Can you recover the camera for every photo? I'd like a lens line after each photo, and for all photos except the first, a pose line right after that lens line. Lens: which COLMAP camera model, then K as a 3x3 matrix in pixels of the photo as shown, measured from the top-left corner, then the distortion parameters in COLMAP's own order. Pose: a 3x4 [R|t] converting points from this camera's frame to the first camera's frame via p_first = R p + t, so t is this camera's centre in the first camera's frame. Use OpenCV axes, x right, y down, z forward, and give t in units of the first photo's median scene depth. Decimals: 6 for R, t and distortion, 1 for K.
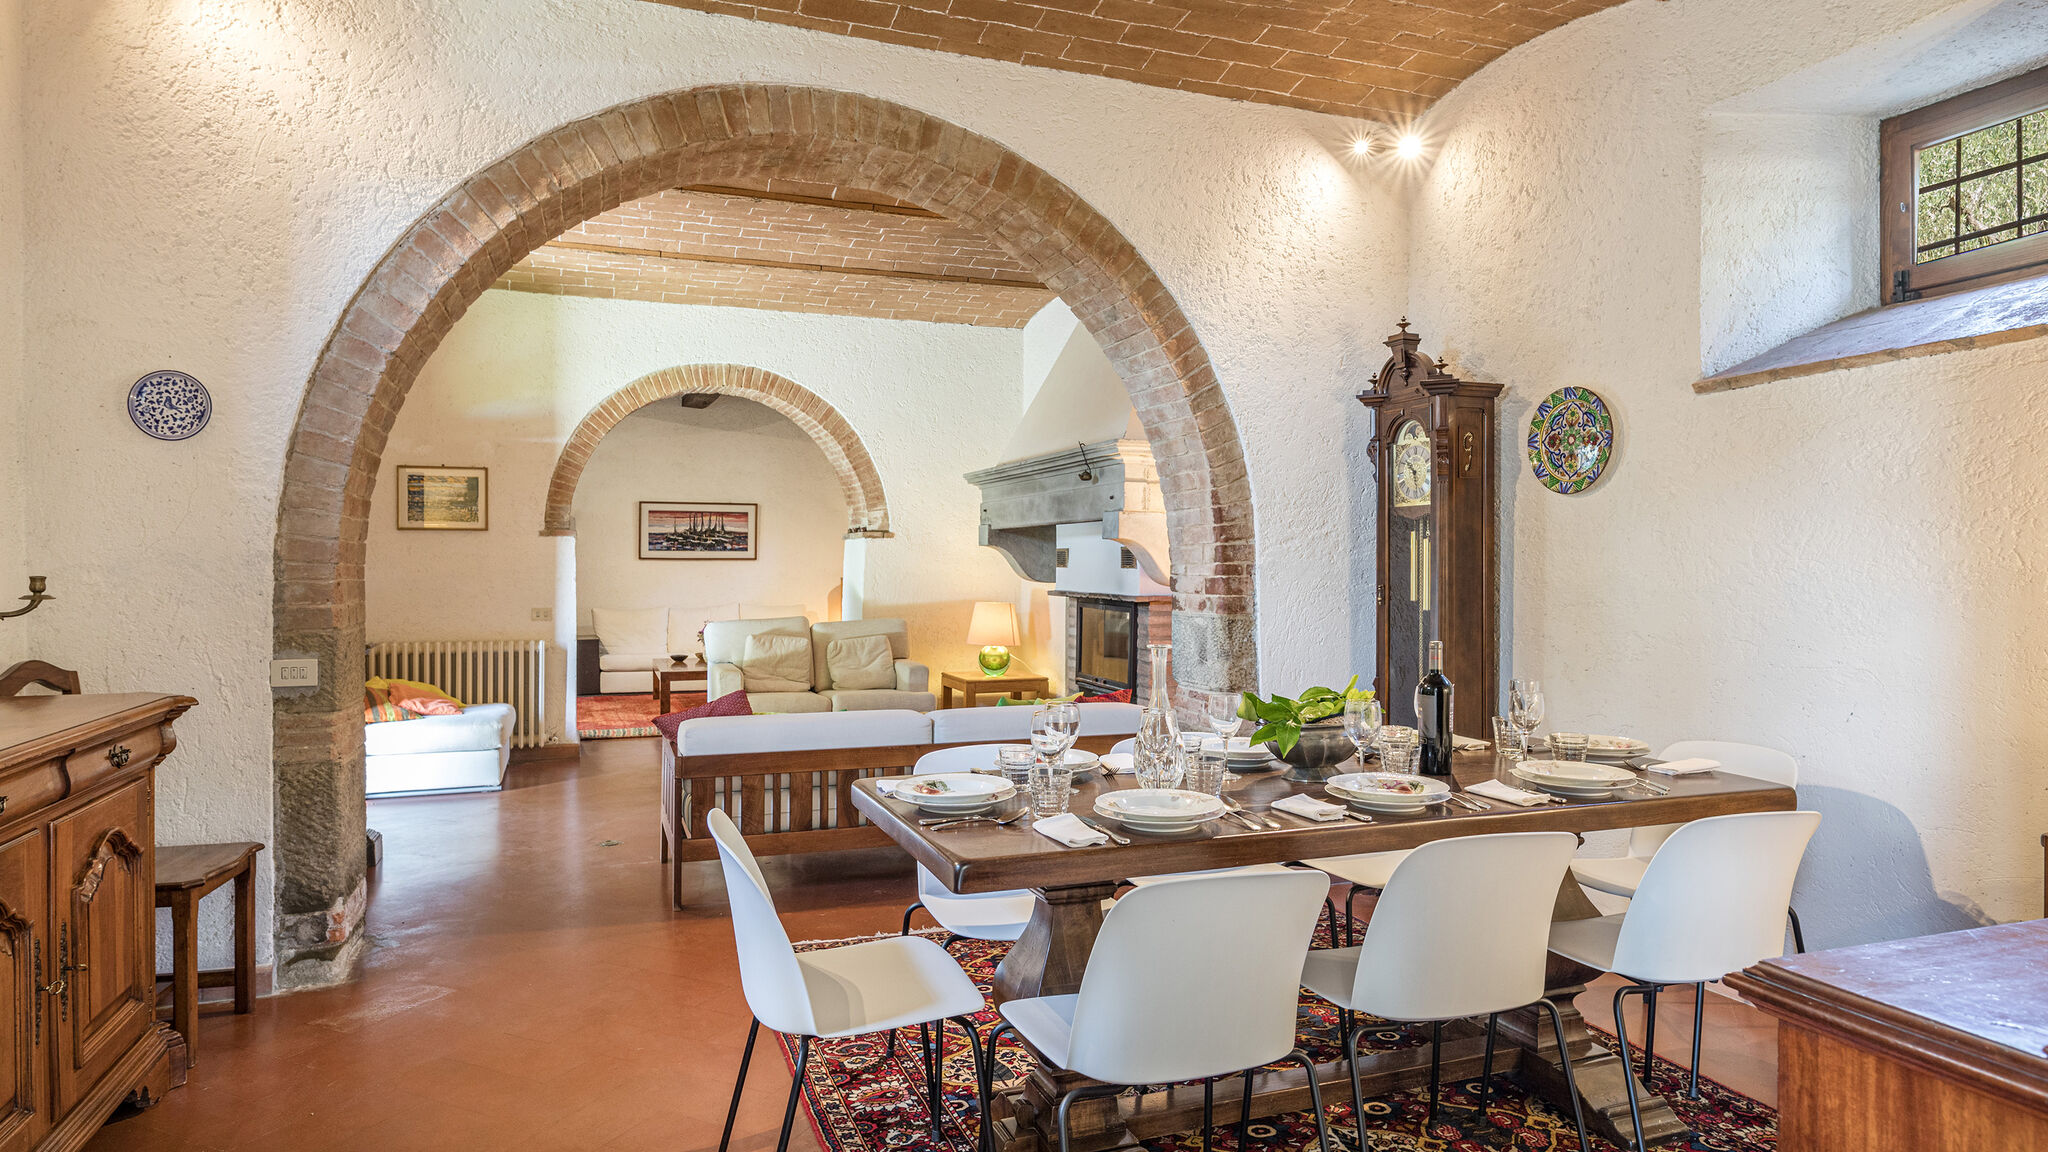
lens RADIAL K [[1187.7, 0, 1015.4], [0, 1187.7, 555.3], [0, 0, 1]] dist [-0.000355, 0.000143]
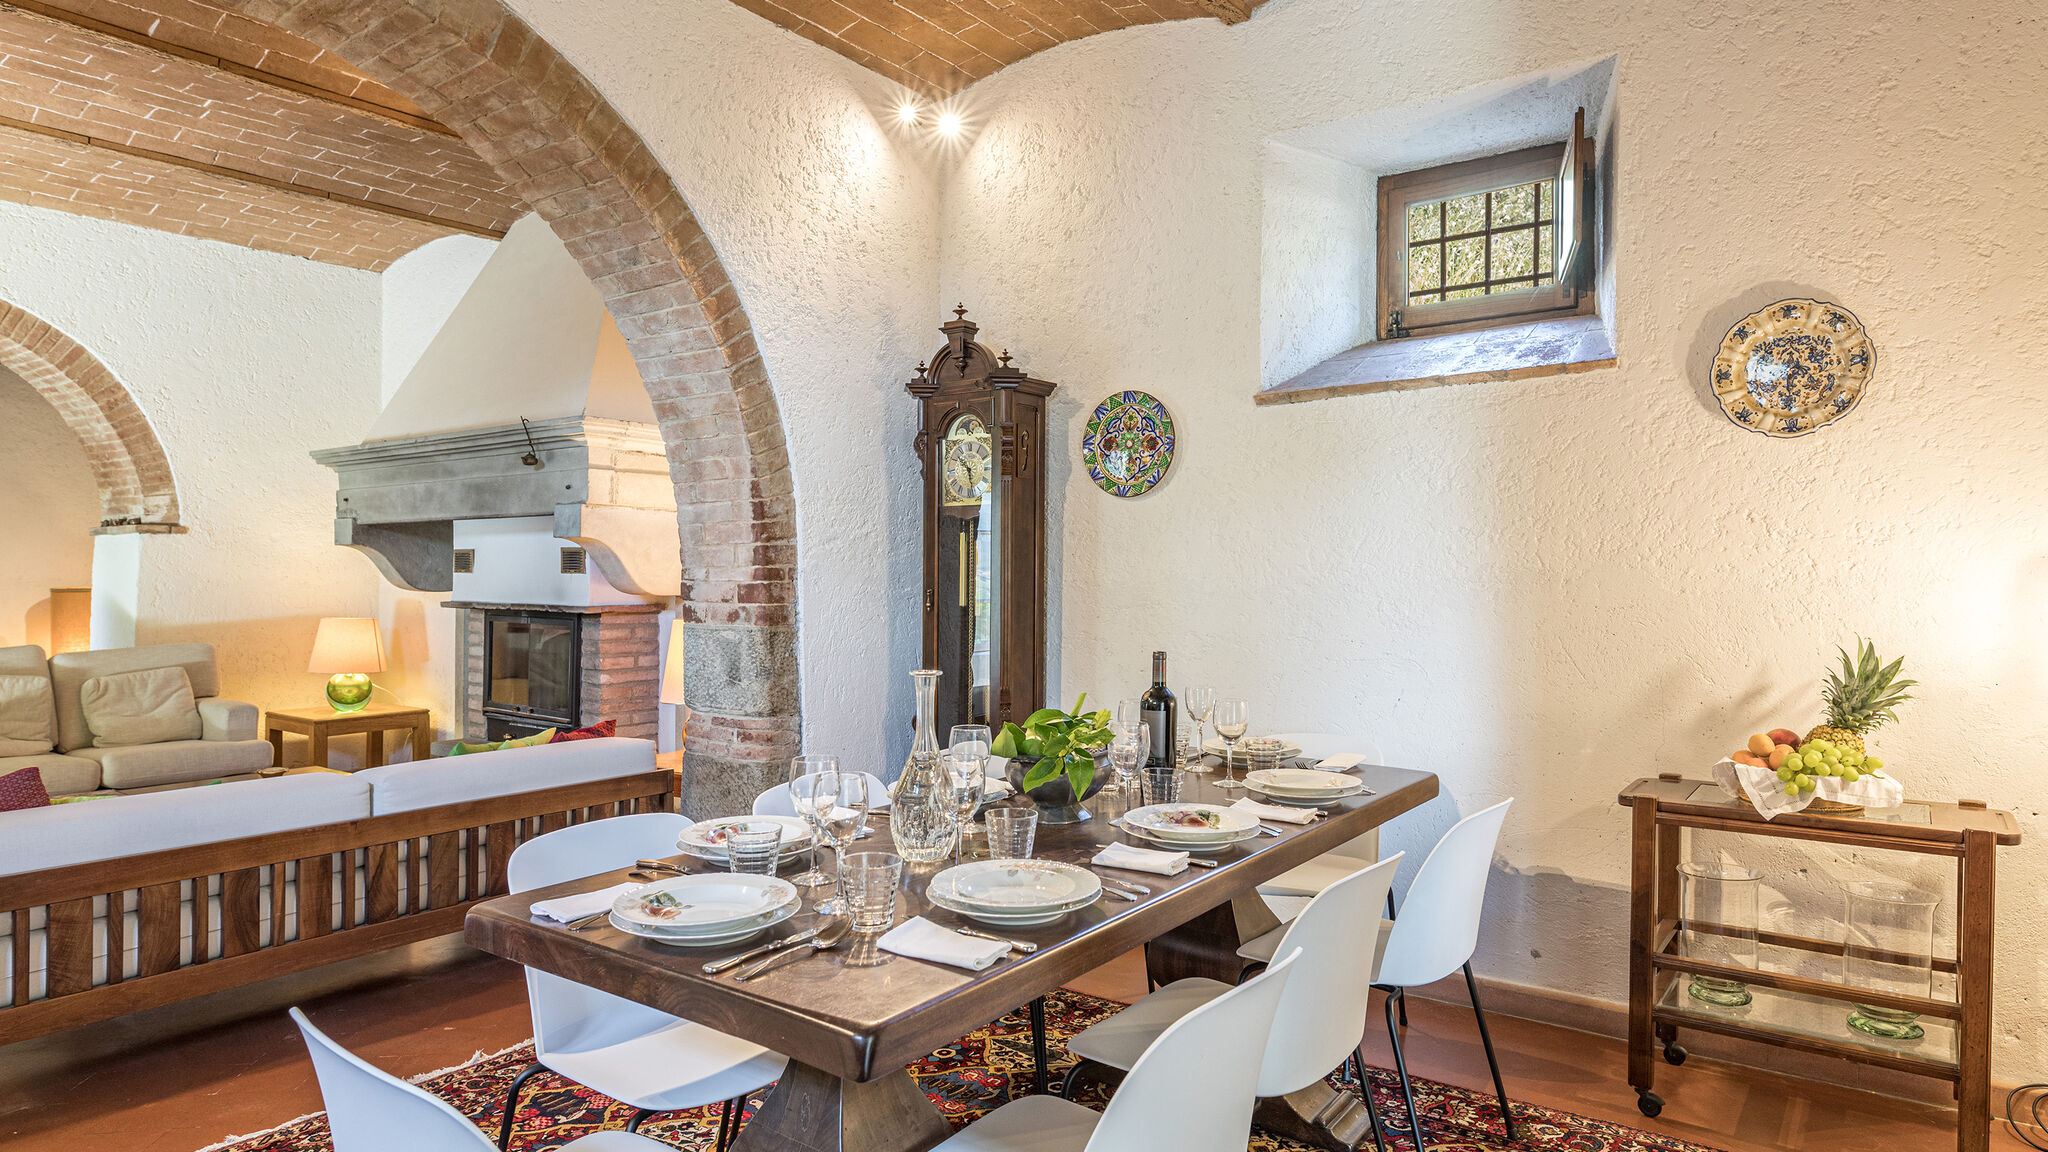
lens RADIAL K [[1187.7, 0, 1039.7], [0, 1187.7, 573.3], [0, 0, 1]] dist [-0.000355, 0.000143]
pose [[0.830572, -0.004091, 0.556896, -0.139830], [-0.002015, 0.999944, 0.010350, 0.002373], [-0.556907, -0.009718, 0.830518, 0.180639]]
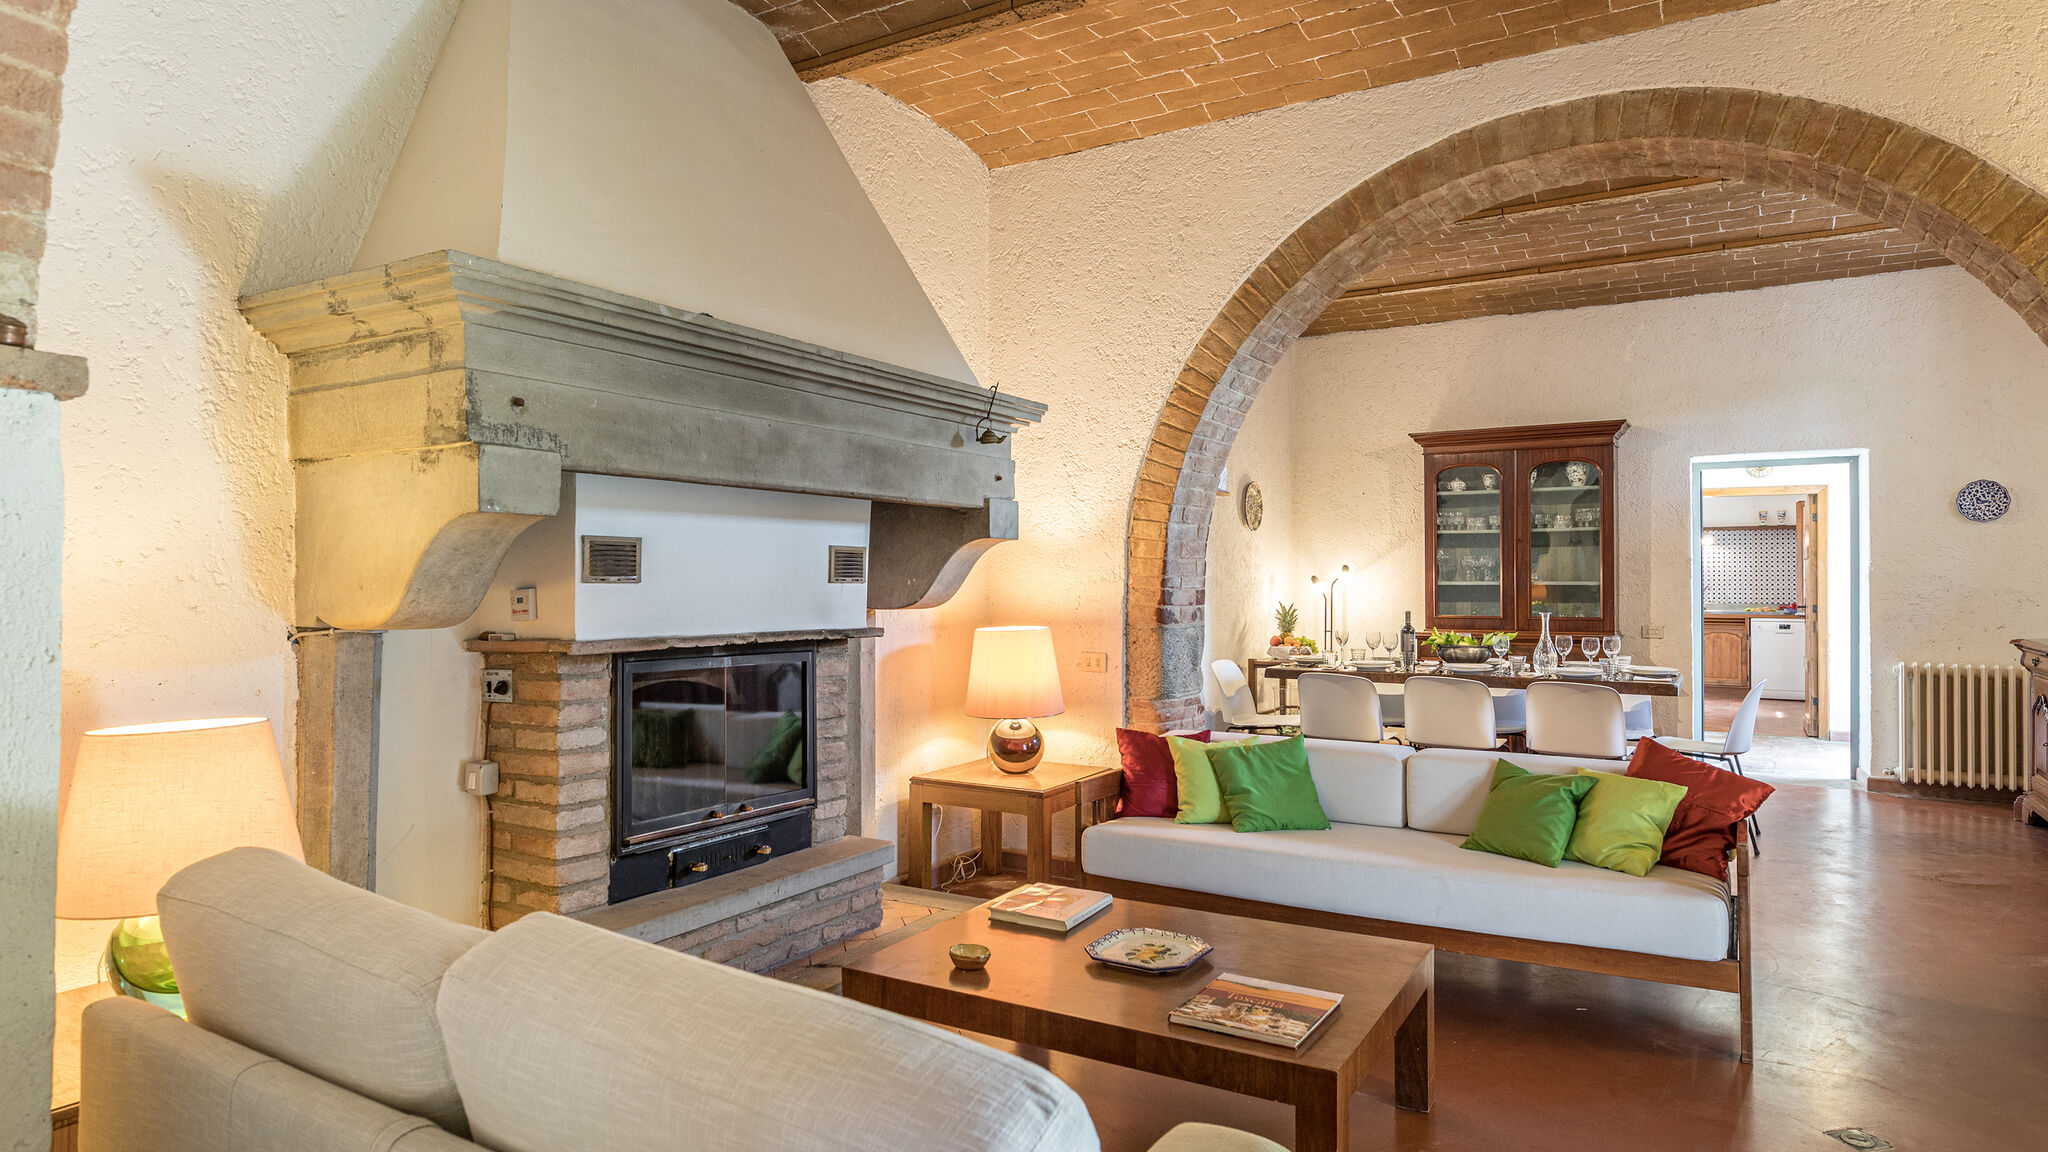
lens RADIAL K [[1187.7, 0, 1014.4], [0, 1187.7, 568.1], [0, 0, 1]] dist [-0.000355, 0.000143]
pose [[-0.626845, 0.006262, 0.779119, -0.600831], [-0.007214, 0.999878, -0.013840, 0.015779], [-0.779110, -0.014296, -0.626724, 1.879695]]
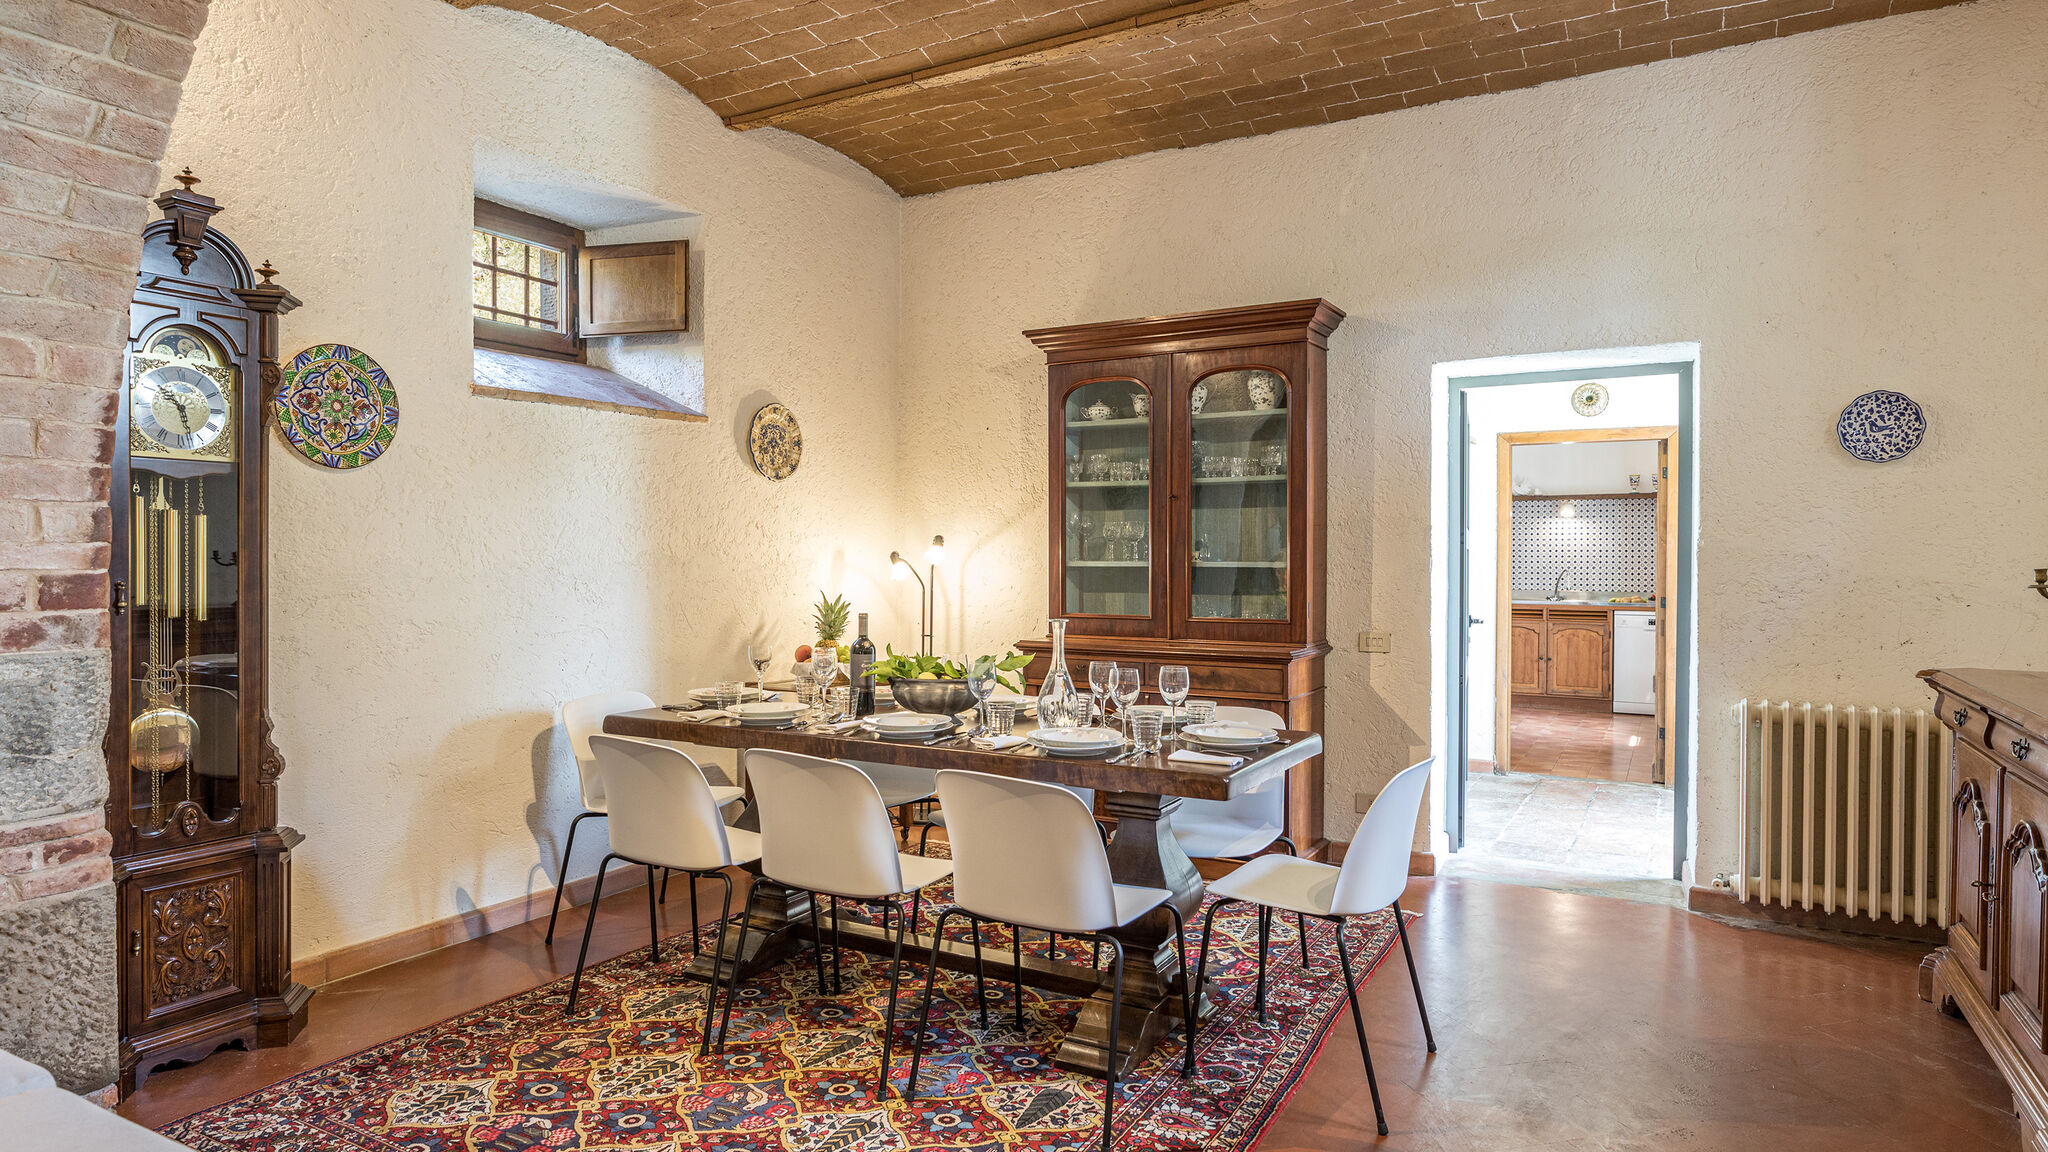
lens RADIAL K [[1187.7, 0, 1014.1], [0, 1187.7, 568.3], [0, 0, 1]] dist [-0.000355, 0.000143]
pose [[-0.650693, -0.009871, 0.759277, -0.452281], [-0.011747, 0.999927, 0.002933, 0.011132], [-0.759250, -0.007011, -0.650762, 1.054128]]
